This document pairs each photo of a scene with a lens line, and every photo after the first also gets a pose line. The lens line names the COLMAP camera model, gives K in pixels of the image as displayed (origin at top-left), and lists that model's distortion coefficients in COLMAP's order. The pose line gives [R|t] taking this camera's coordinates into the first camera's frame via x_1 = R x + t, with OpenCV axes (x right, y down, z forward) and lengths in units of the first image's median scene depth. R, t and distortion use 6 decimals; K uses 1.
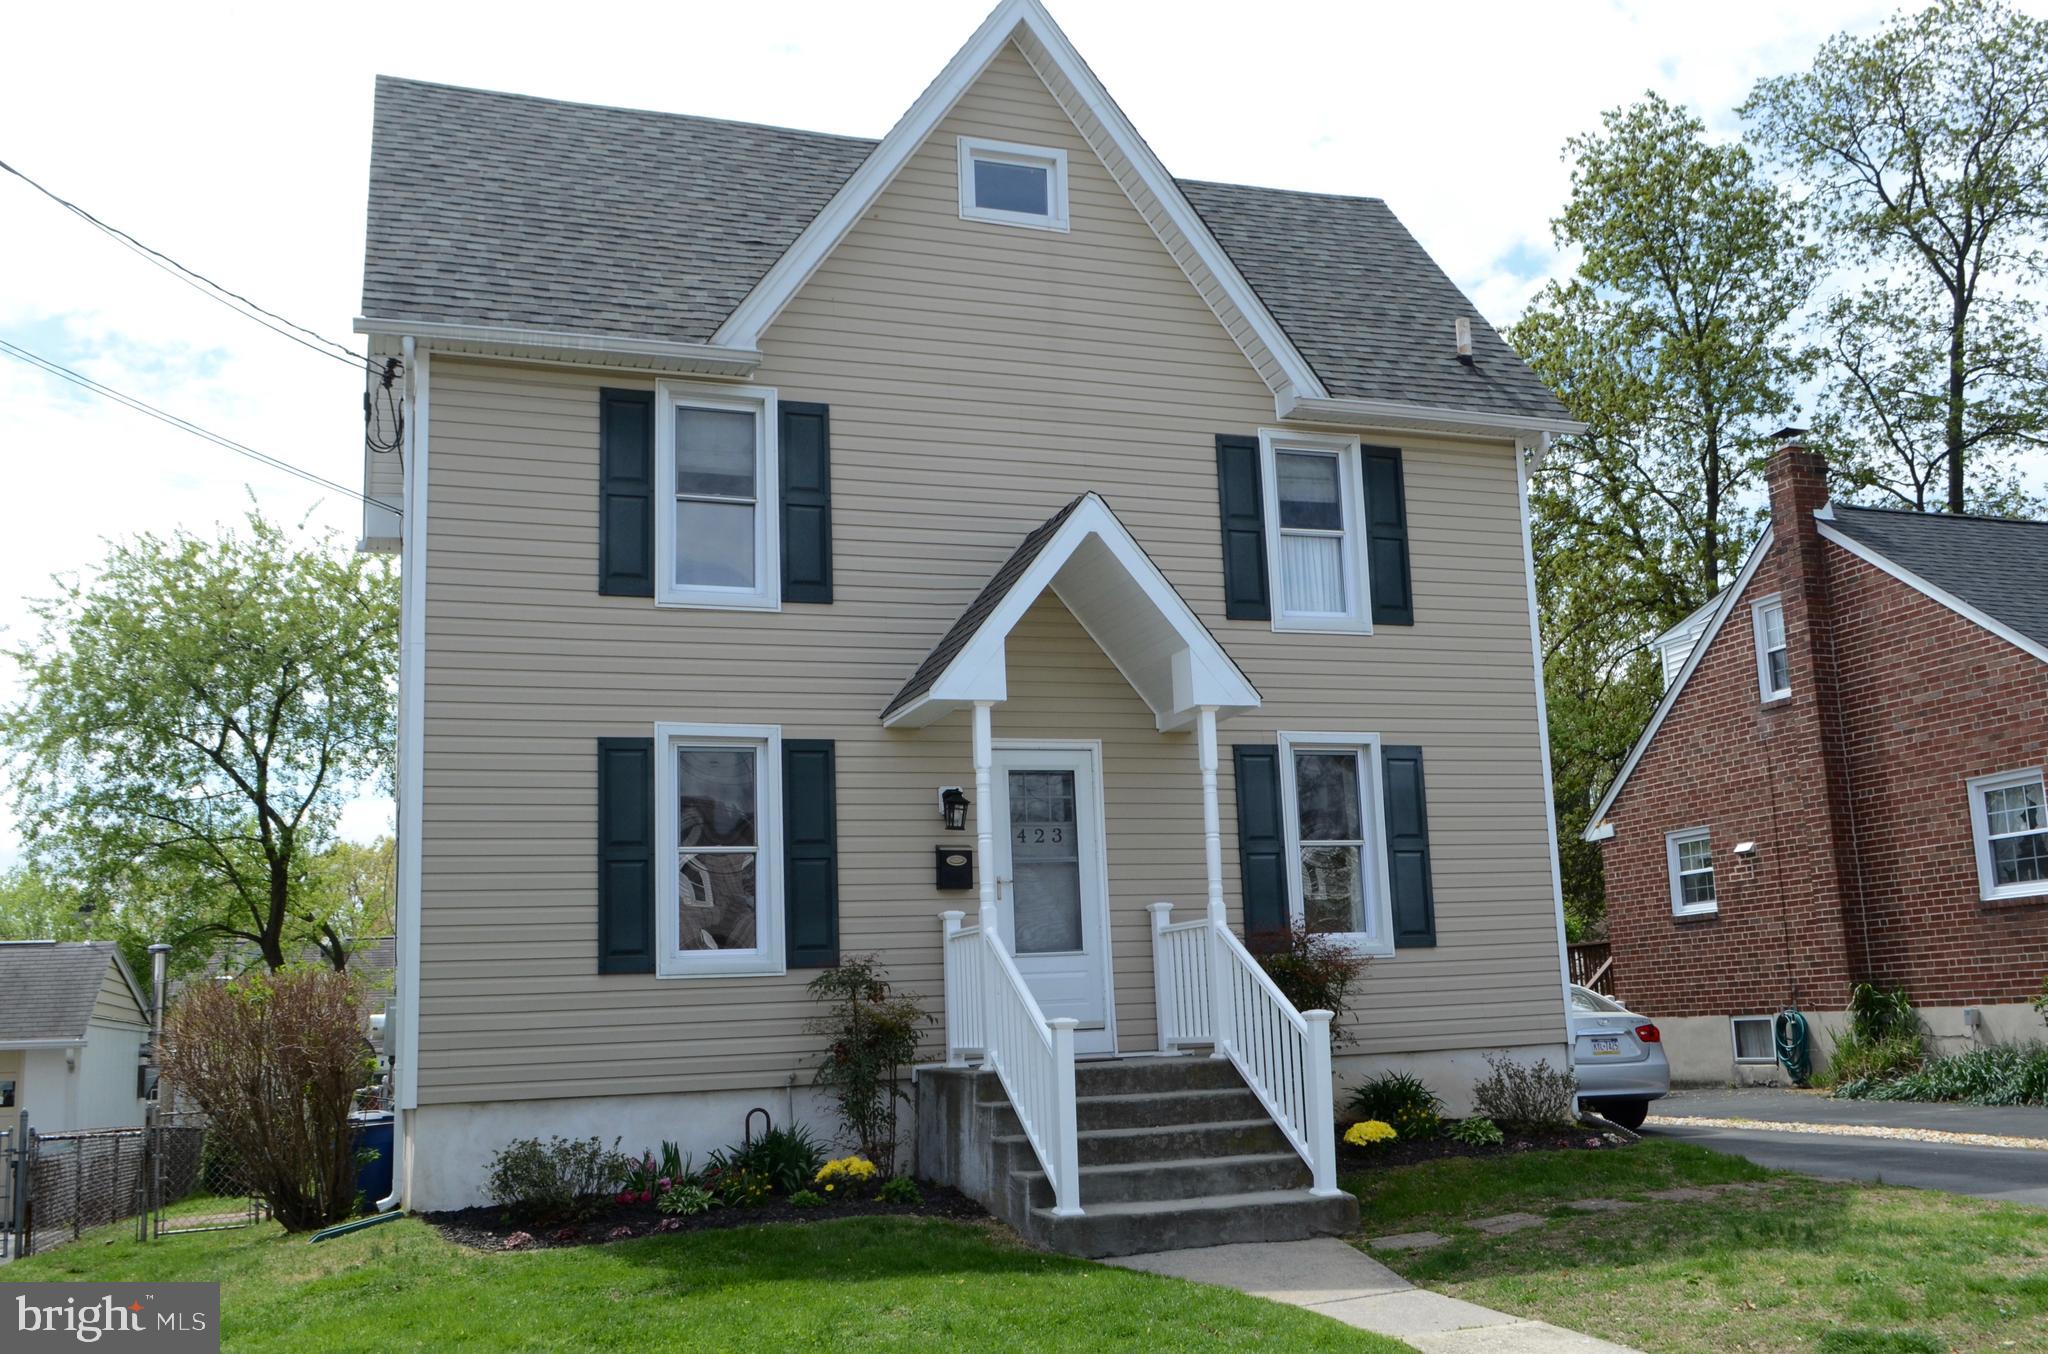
lens RADIAL K [[1846.2, 0, 1023.6], [0, 1846.2, 679.8], [0, 0, 1]] dist [0.003177, 0.003496]
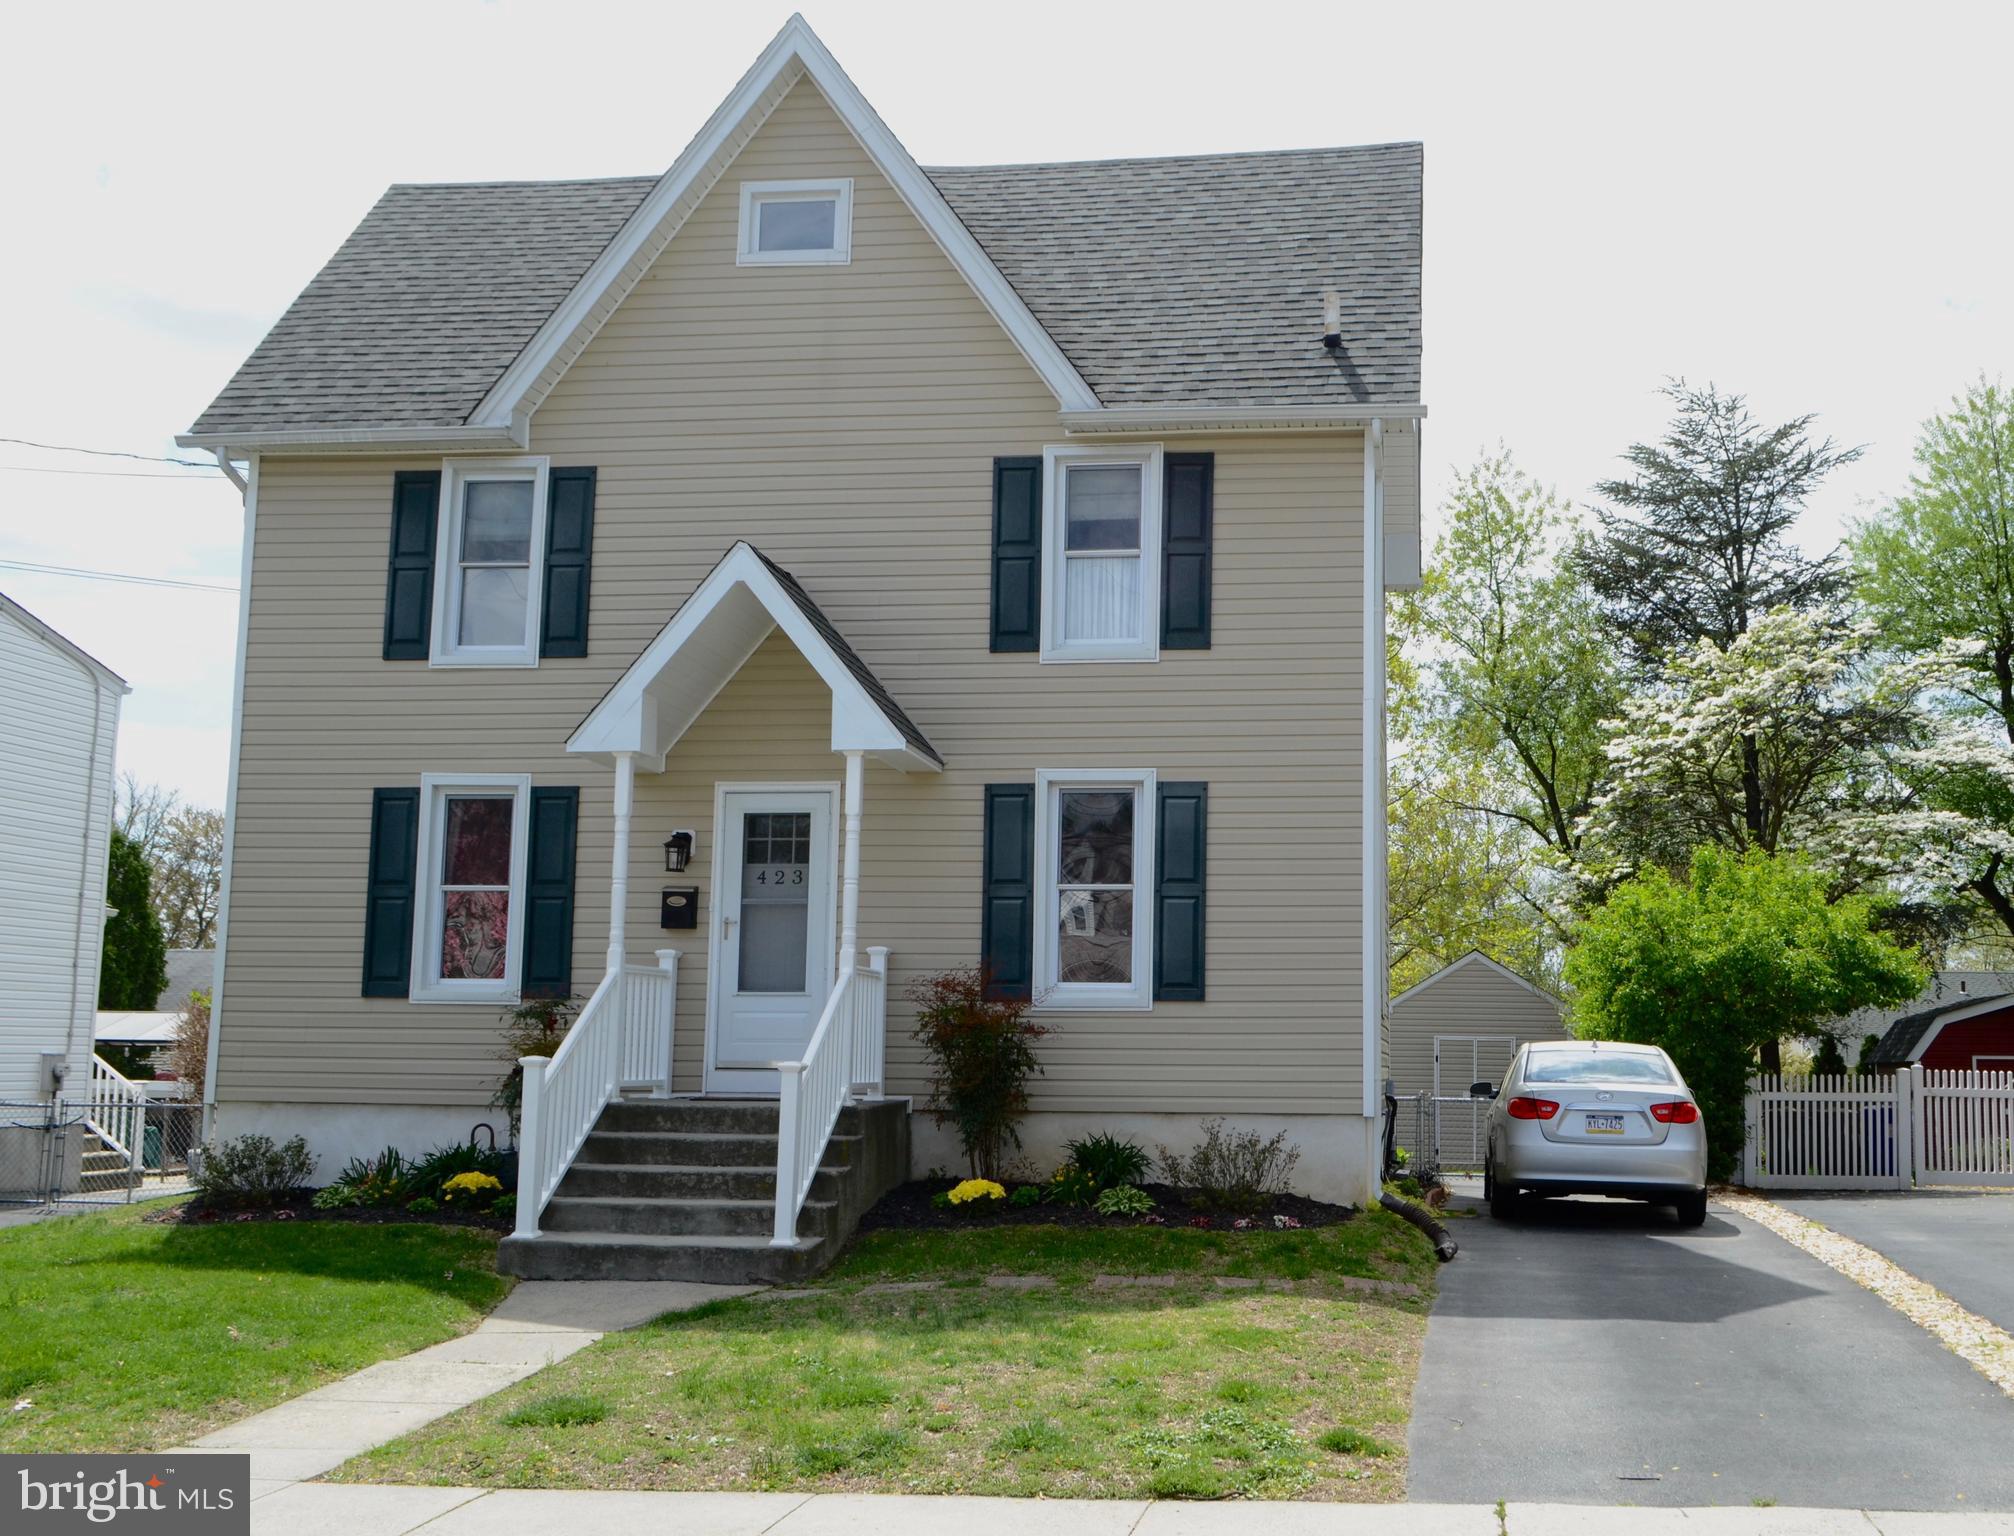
lens RADIAL K [[2009.1, 0, 1008.3], [0, 2009.1, 767.0], [0, 0, 1]] dist [-0.000991, 0.000000]
pose [[0.891633, -0.012744, -0.452580, 0.633691], [0.034831, 0.998572, 0.040503, -0.016675], [0.451417, -0.051878, 0.890804, 0.078974]]
